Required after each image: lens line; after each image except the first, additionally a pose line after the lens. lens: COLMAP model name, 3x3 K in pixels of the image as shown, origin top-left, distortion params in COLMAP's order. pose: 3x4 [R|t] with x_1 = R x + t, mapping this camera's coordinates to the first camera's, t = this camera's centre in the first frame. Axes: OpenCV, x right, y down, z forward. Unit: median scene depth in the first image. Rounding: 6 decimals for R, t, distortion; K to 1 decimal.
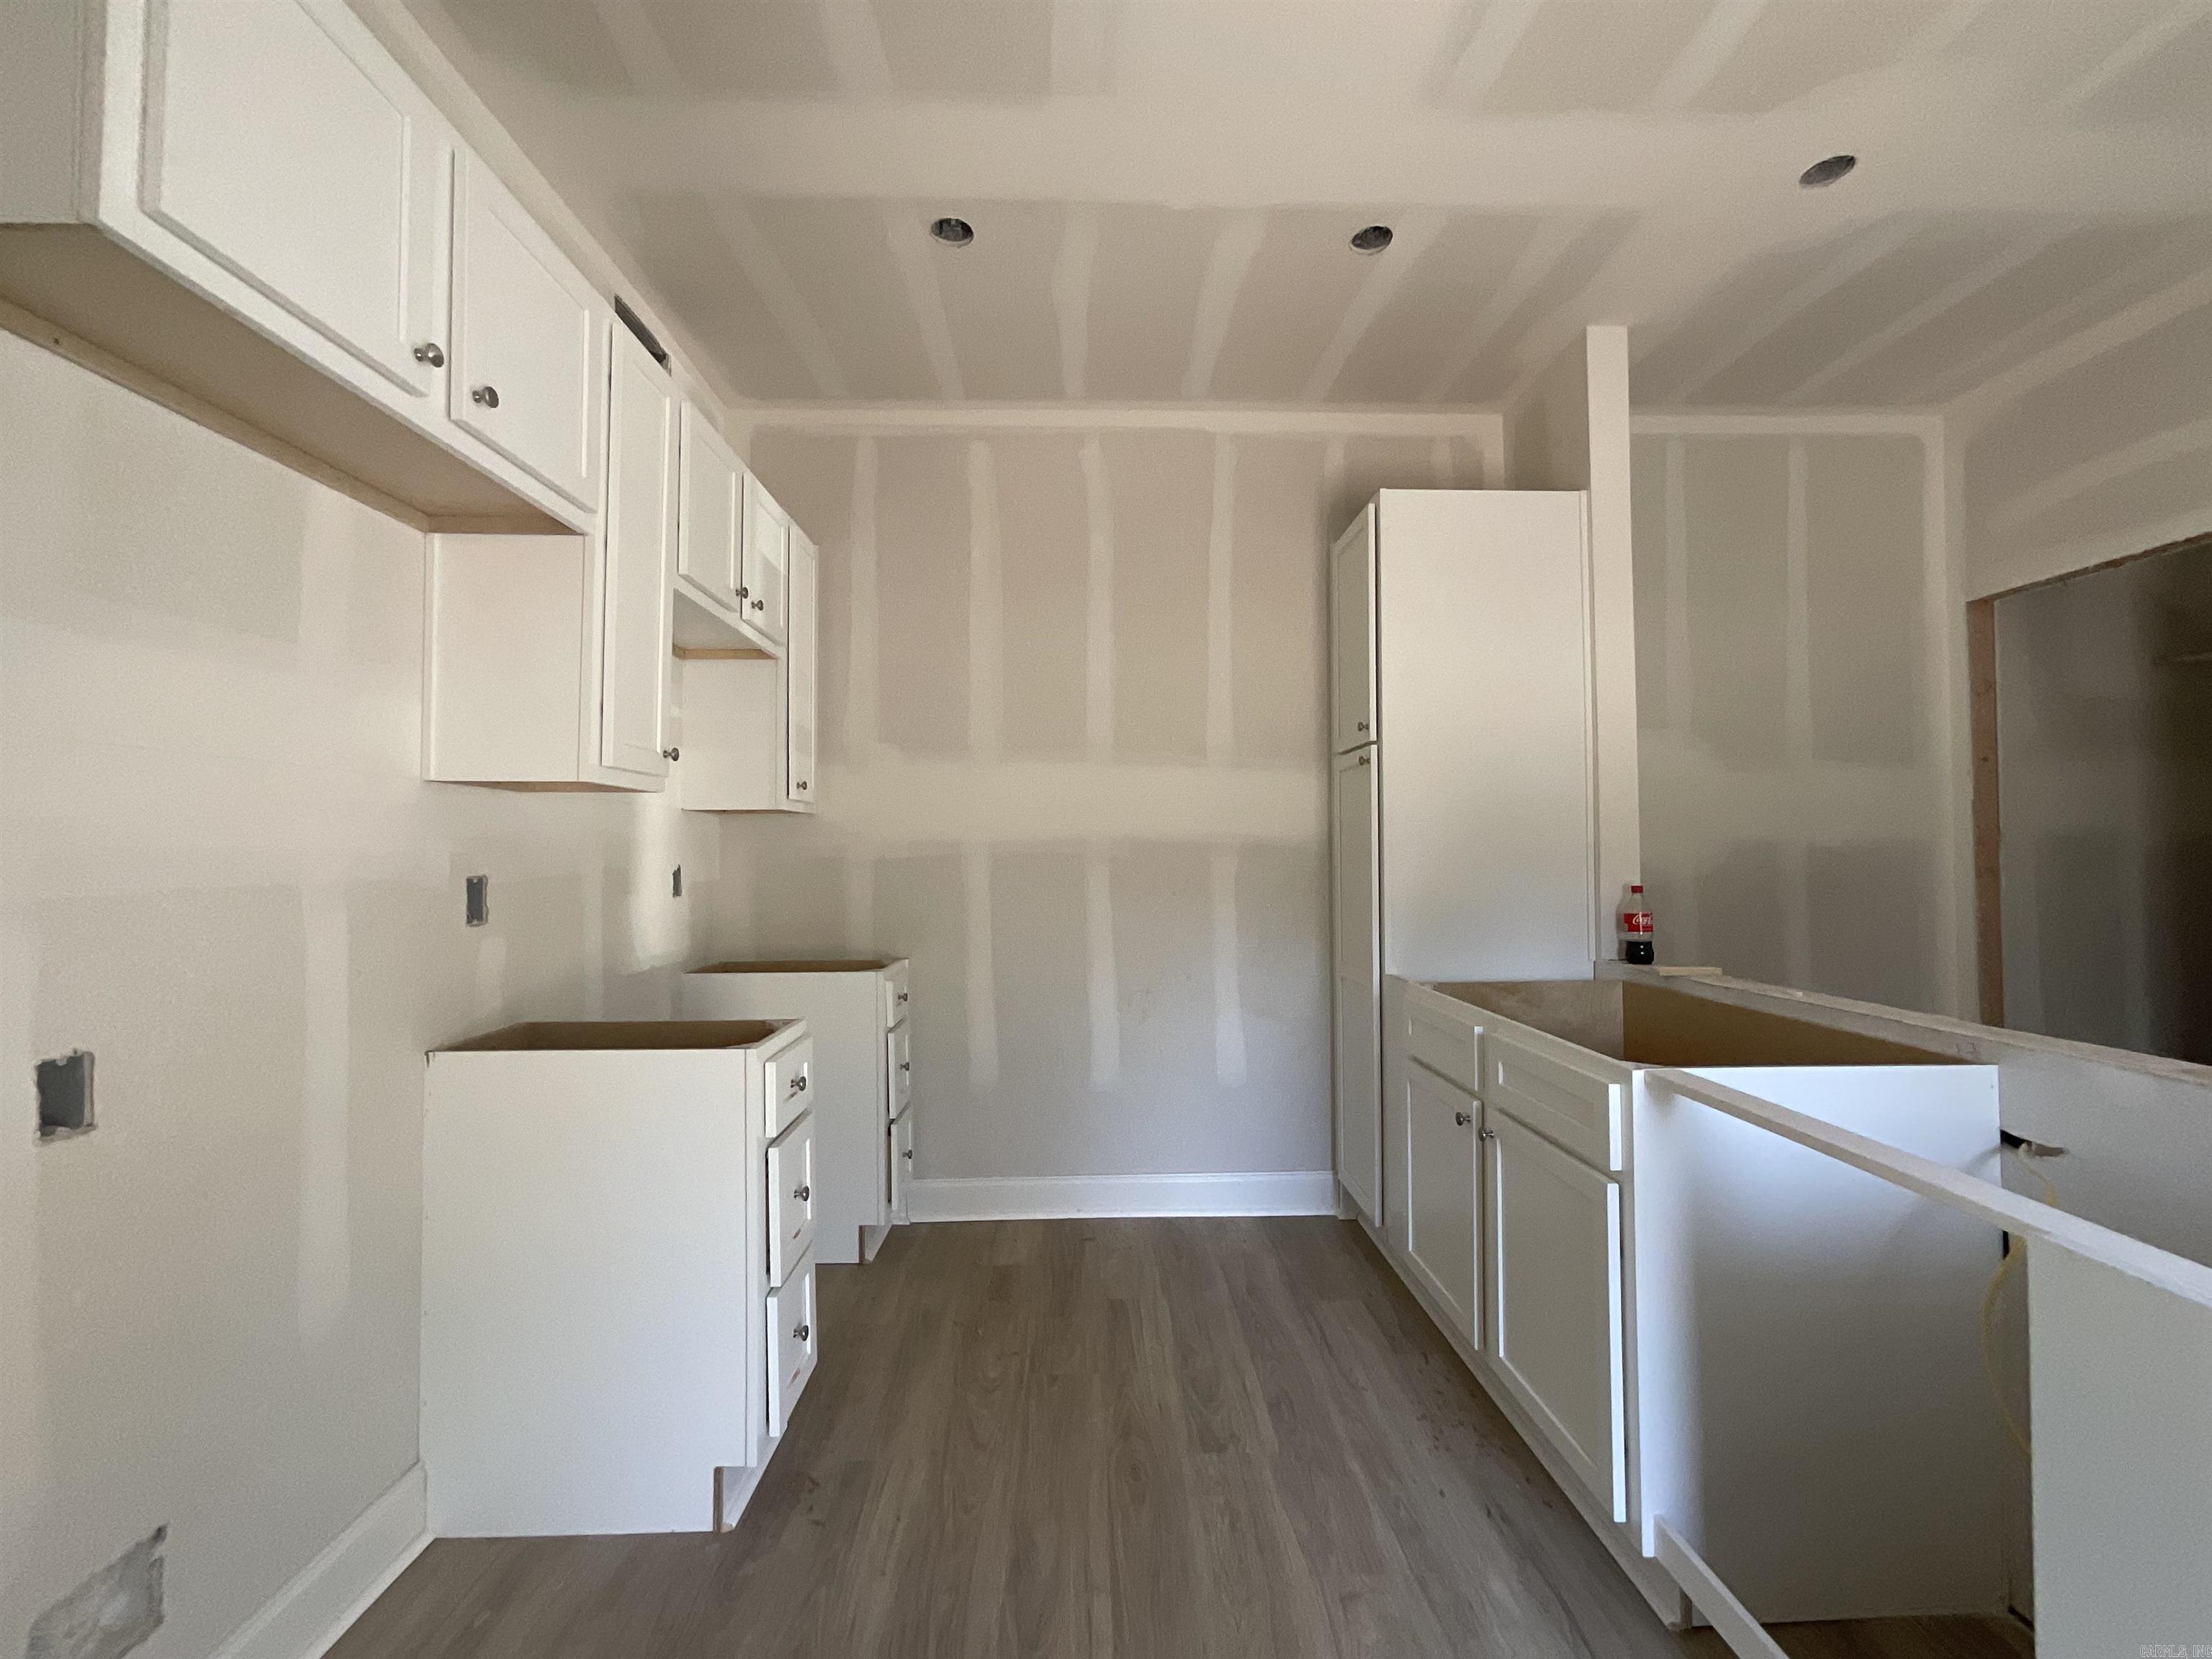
lens RADIAL K [[898.7, 0, 1099.6], [0, 898.7, 829.1], [0, 0, 1]] dist [-0.007954, 0.004865]
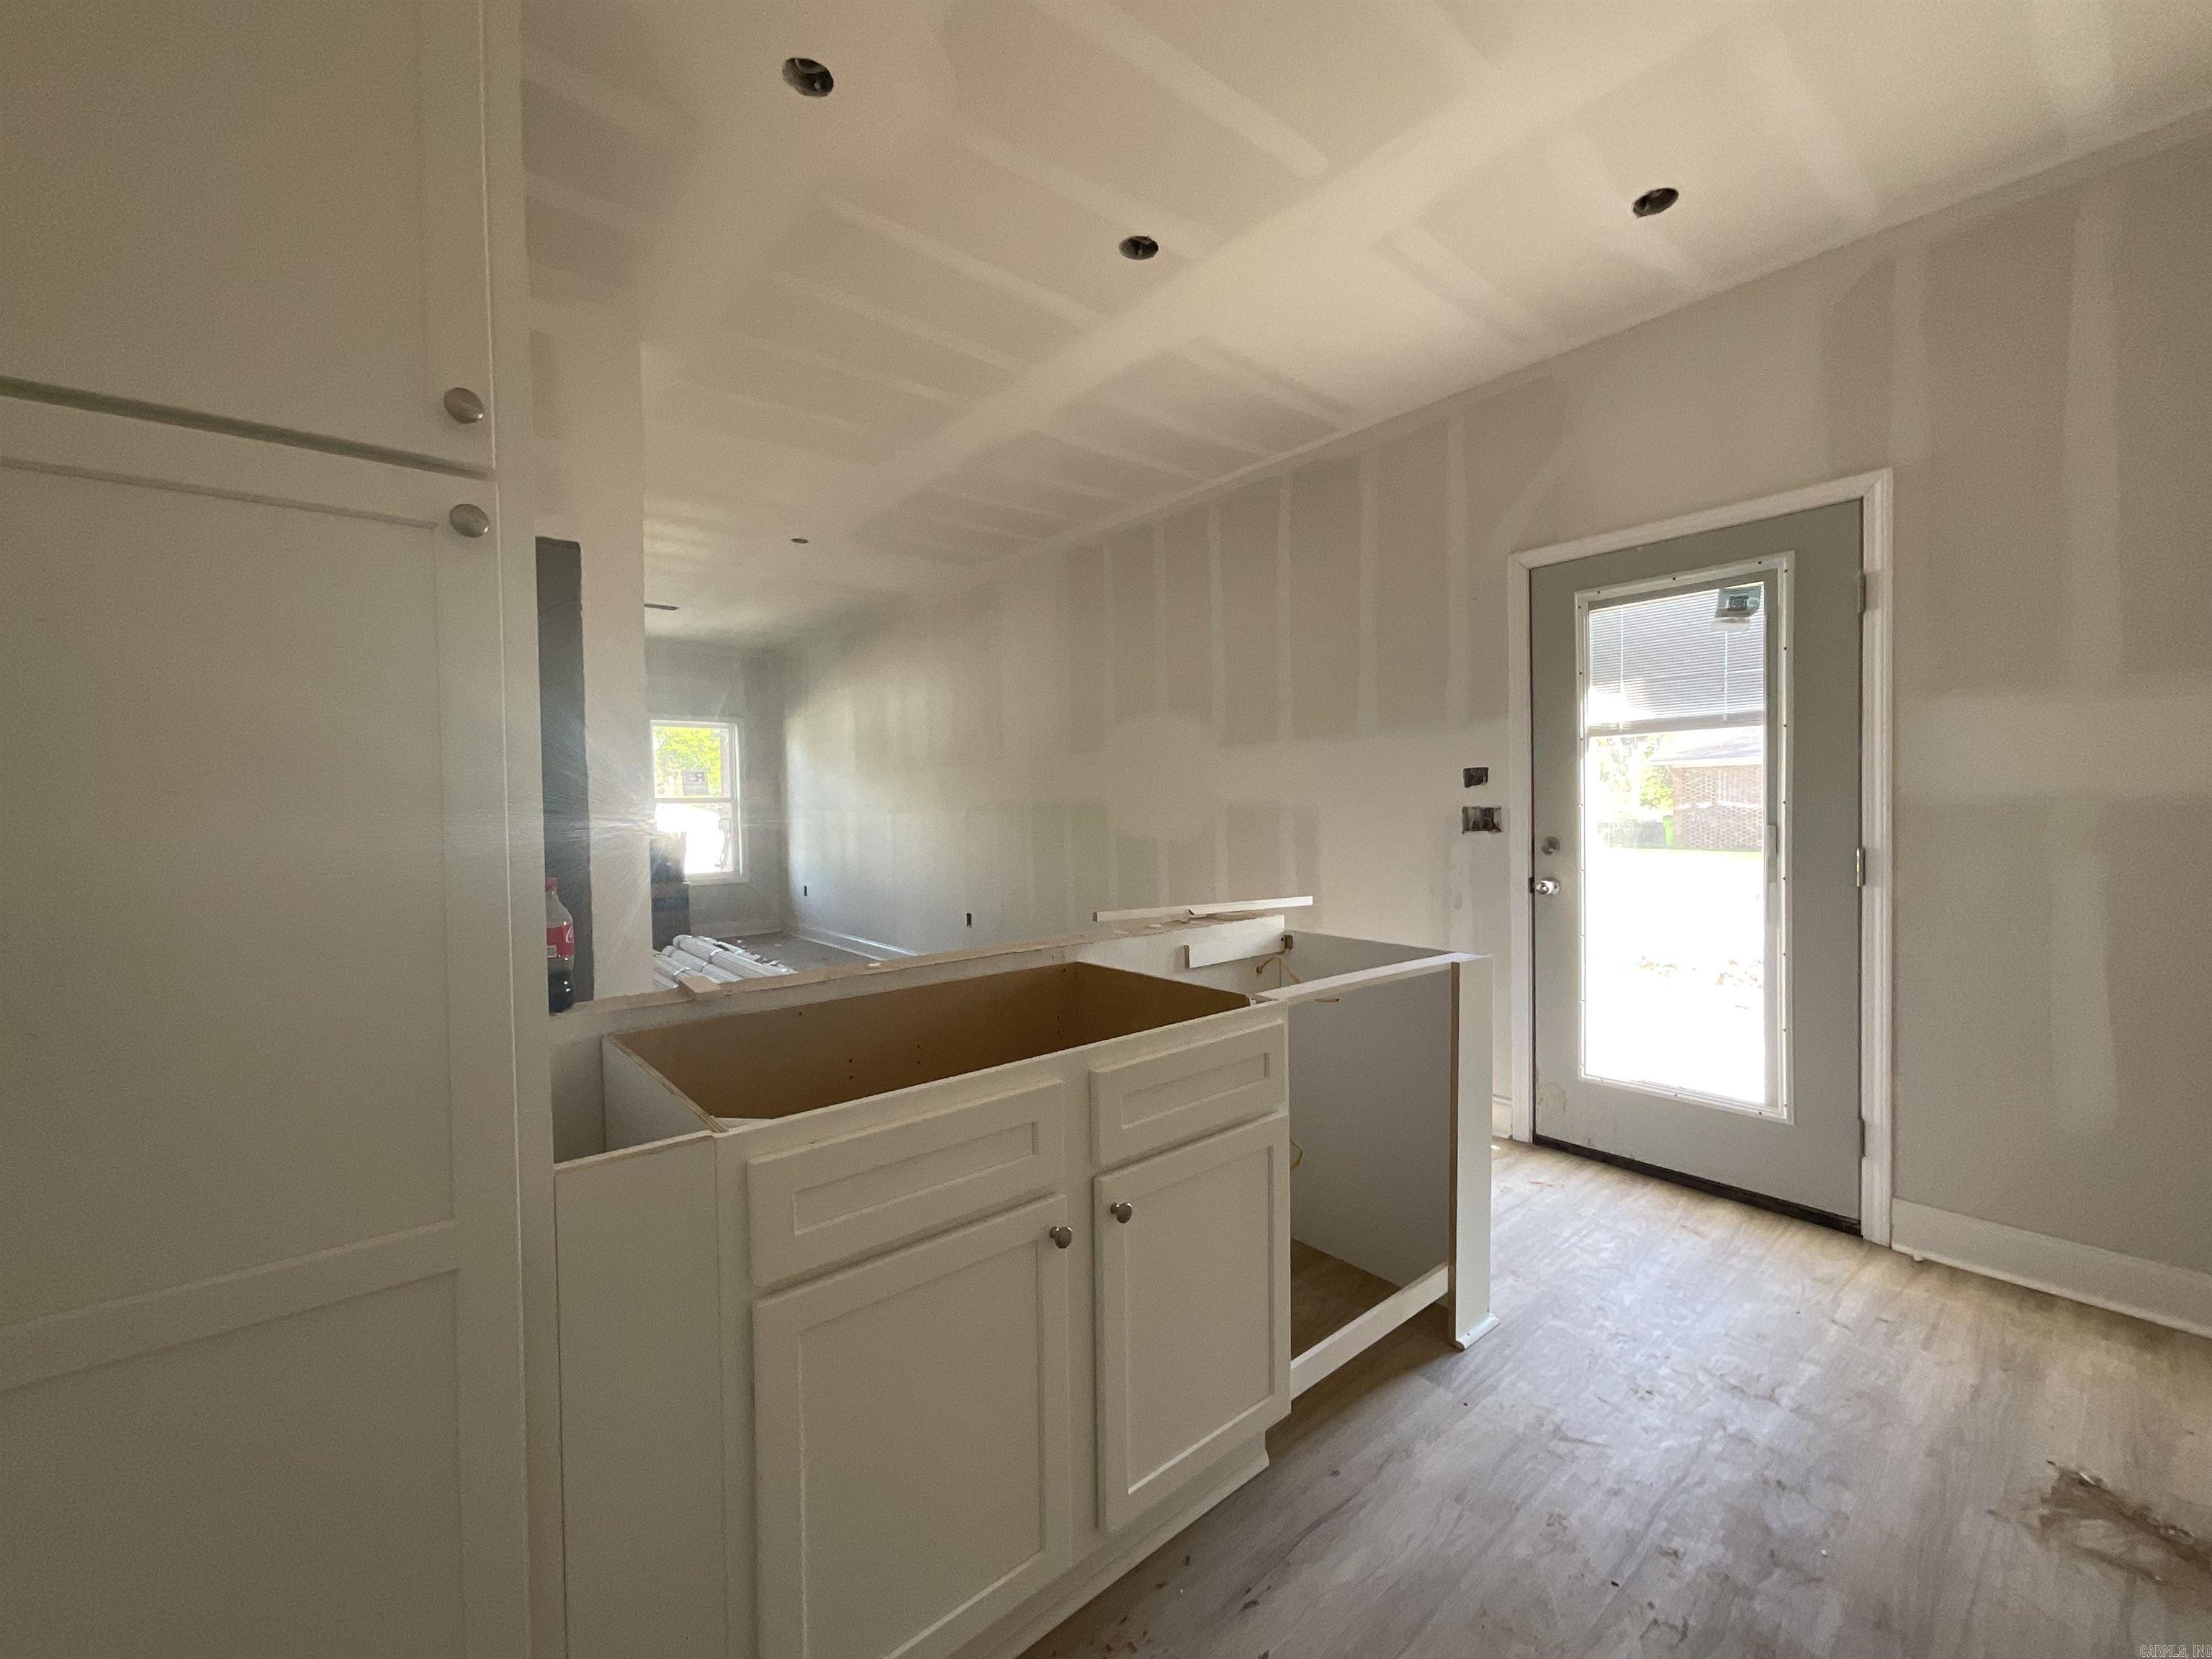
lens RADIAL K [[898.7, 0, 1114.8], [0, 898.7, 830.5], [0, 0, 1]] dist [-0.007954, 0.004865]
pose [[-0.620707, -0.005686, 0.784022, -0.084970], [0.000623, 0.999970, 0.007746, 0.024733], [-0.784042, 0.005296, -0.620685, 1.018952]]
